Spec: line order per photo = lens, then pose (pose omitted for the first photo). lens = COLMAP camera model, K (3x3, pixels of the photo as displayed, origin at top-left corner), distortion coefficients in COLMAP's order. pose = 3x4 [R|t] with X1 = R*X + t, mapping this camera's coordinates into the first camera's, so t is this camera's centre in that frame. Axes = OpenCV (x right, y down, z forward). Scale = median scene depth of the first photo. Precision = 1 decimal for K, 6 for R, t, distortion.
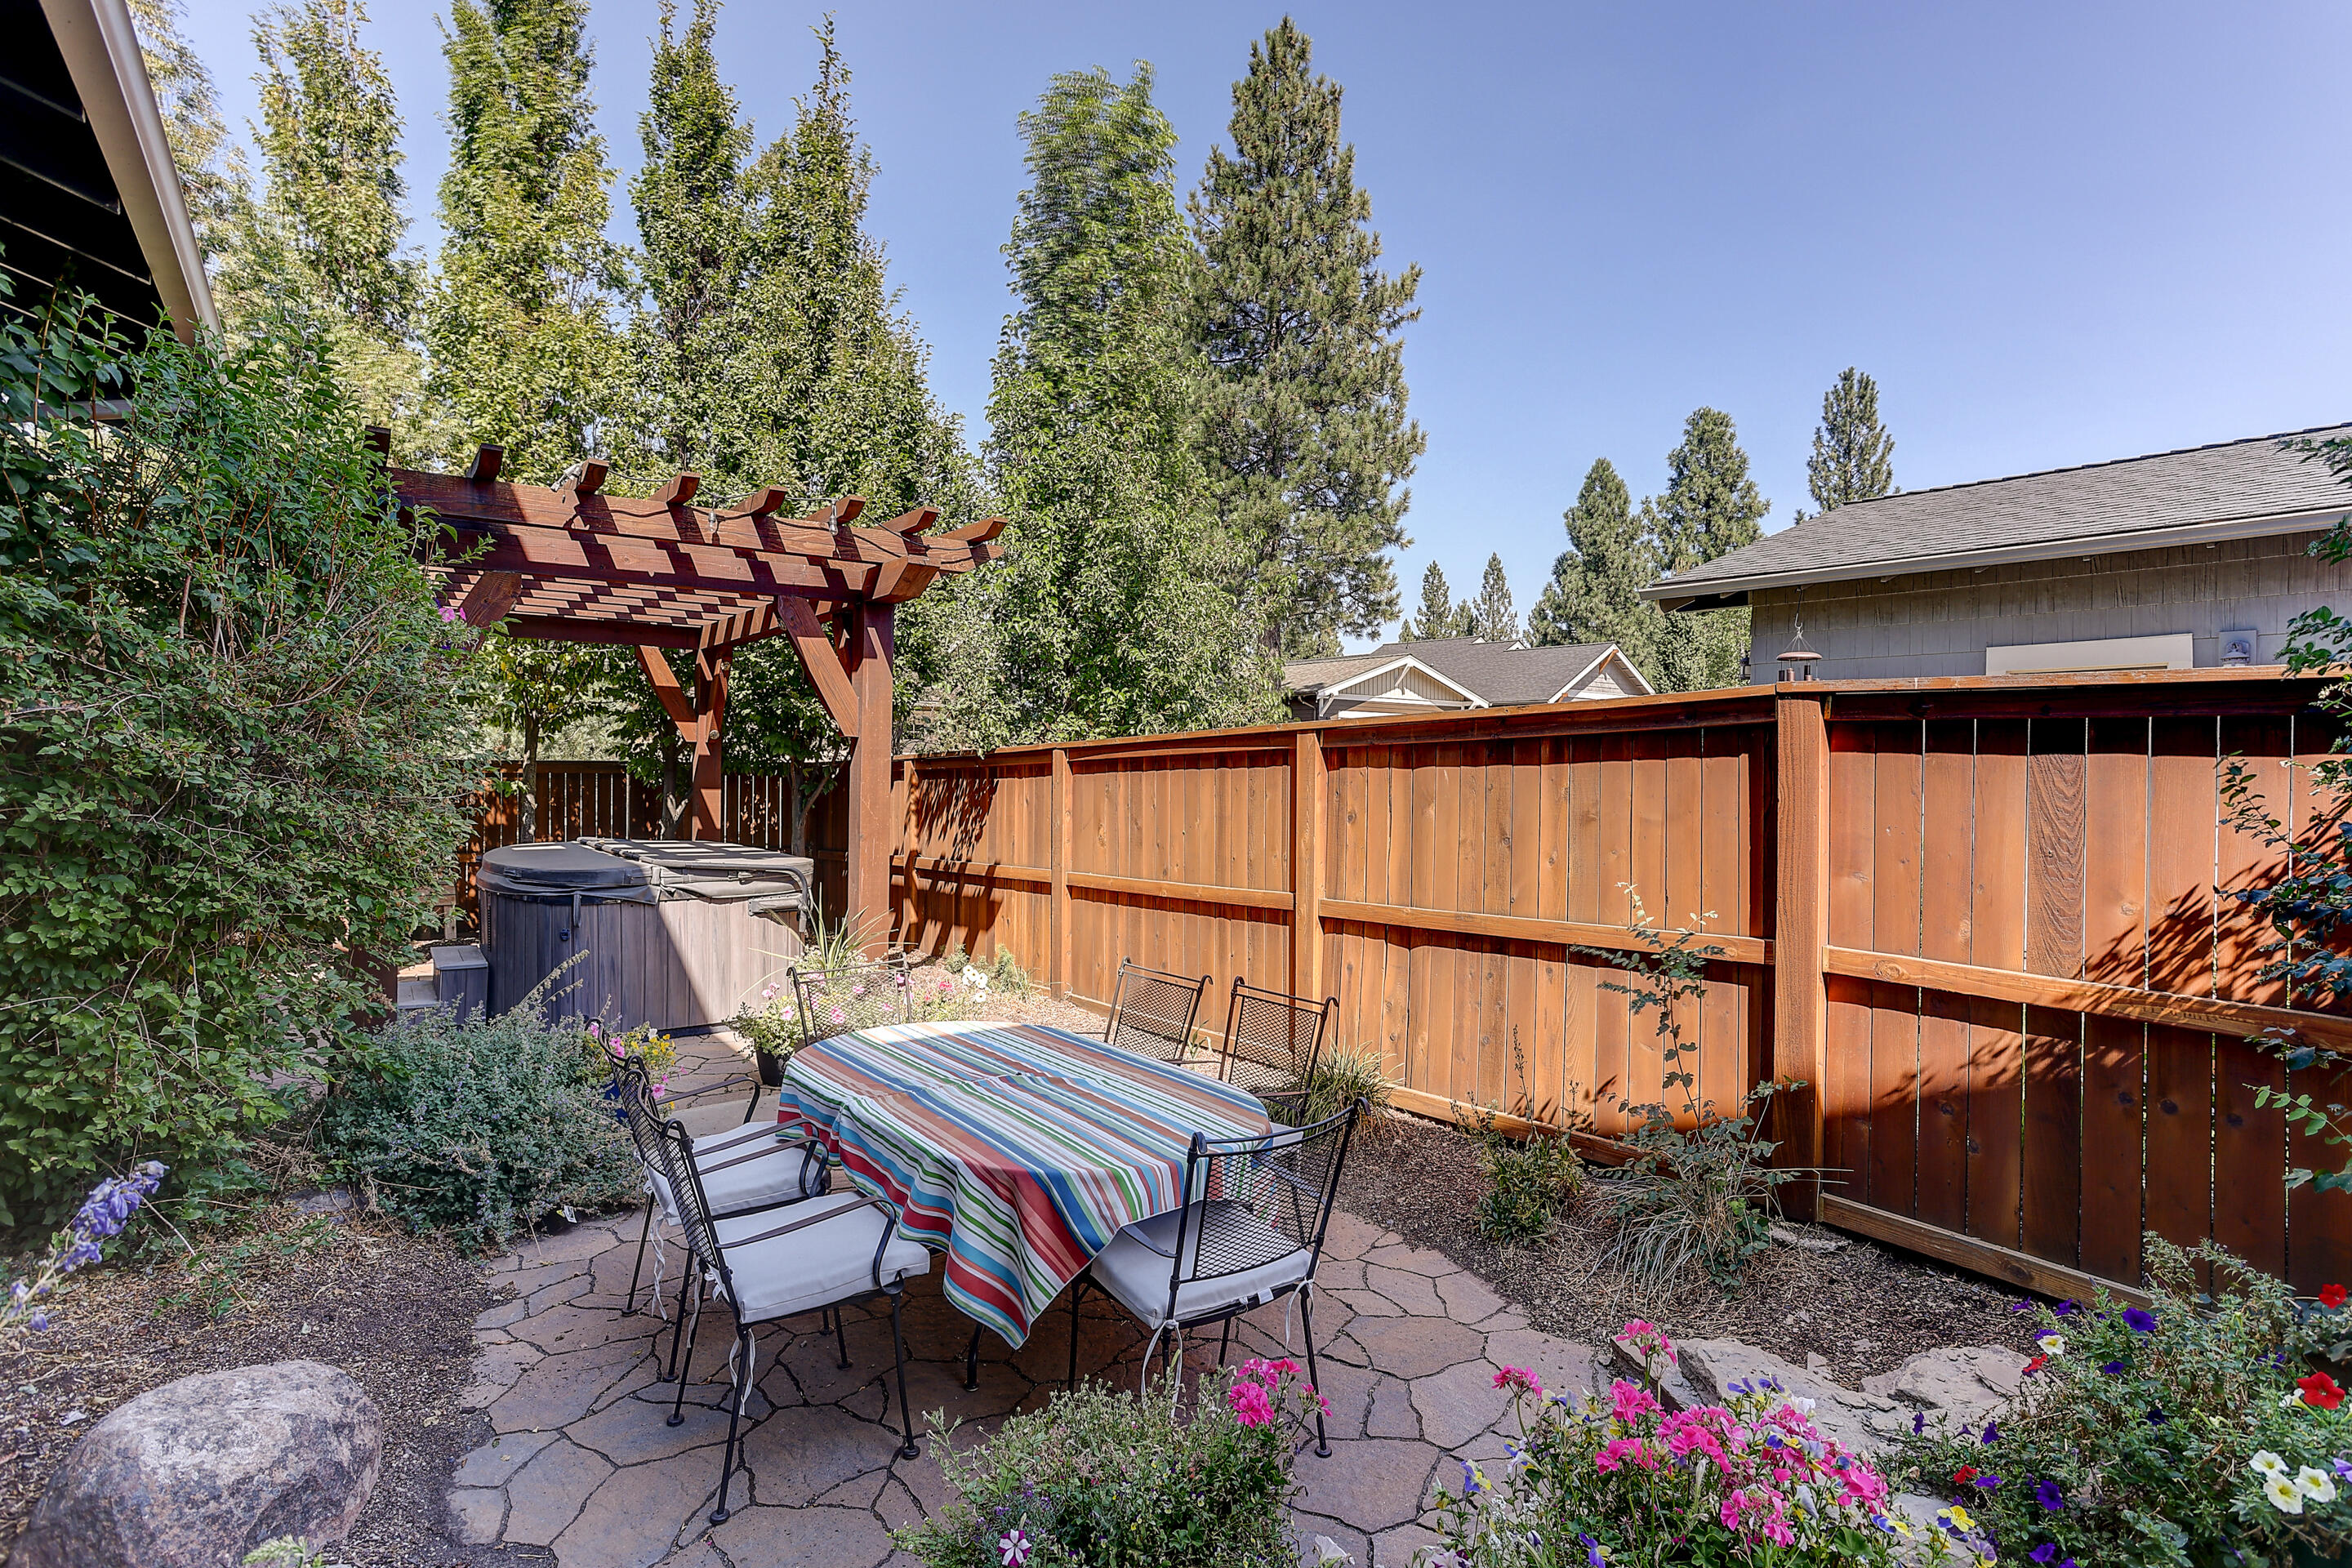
lens RADIAL K [[1172.9, 0, 1203.4], [0, 1172.9, 793.6], [0, 0, 1]] dist [-0.046627, 0.028523]
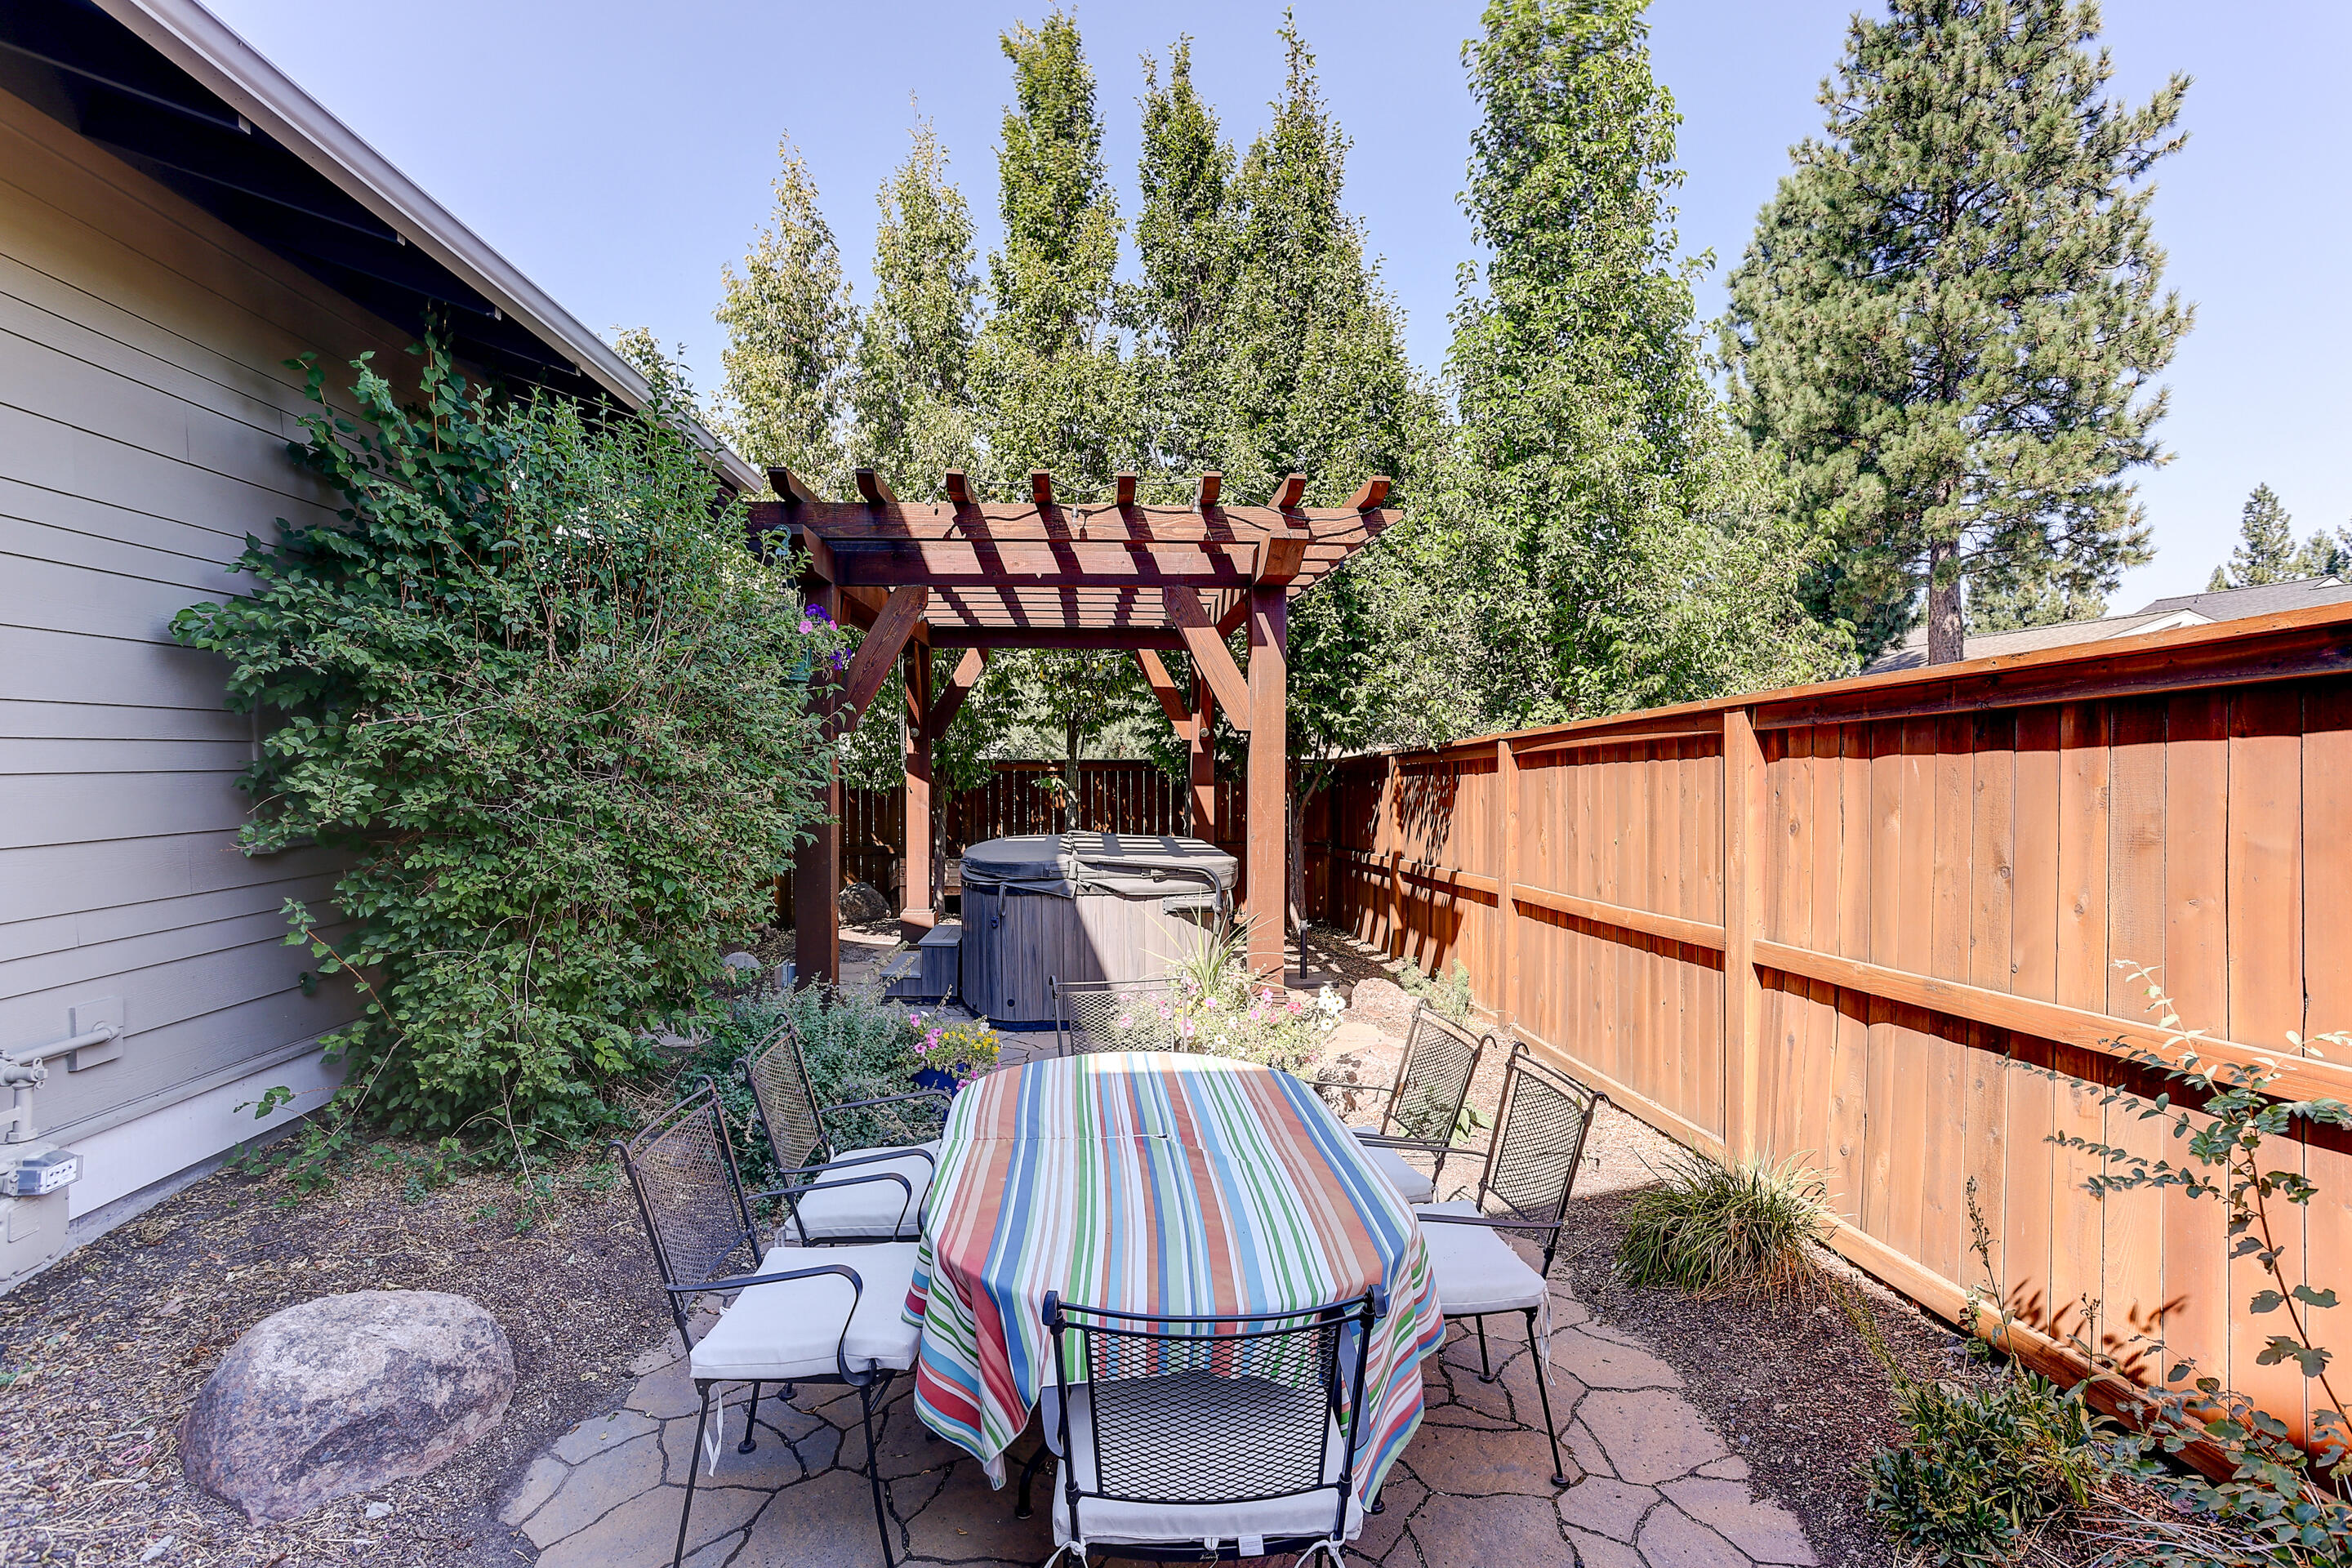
lens RADIAL K [[1172.9, 0, 1134.0], [0, 1172.9, 782.0], [0, 0, 1]] dist [-0.046627, 0.028523]
pose [[0.837567, 0.000993, -0.546334, 0.109334], [-0.005237, 0.999967, -0.006212, -0.000745], [0.546310, 0.008064, 0.837545, 0.122702]]
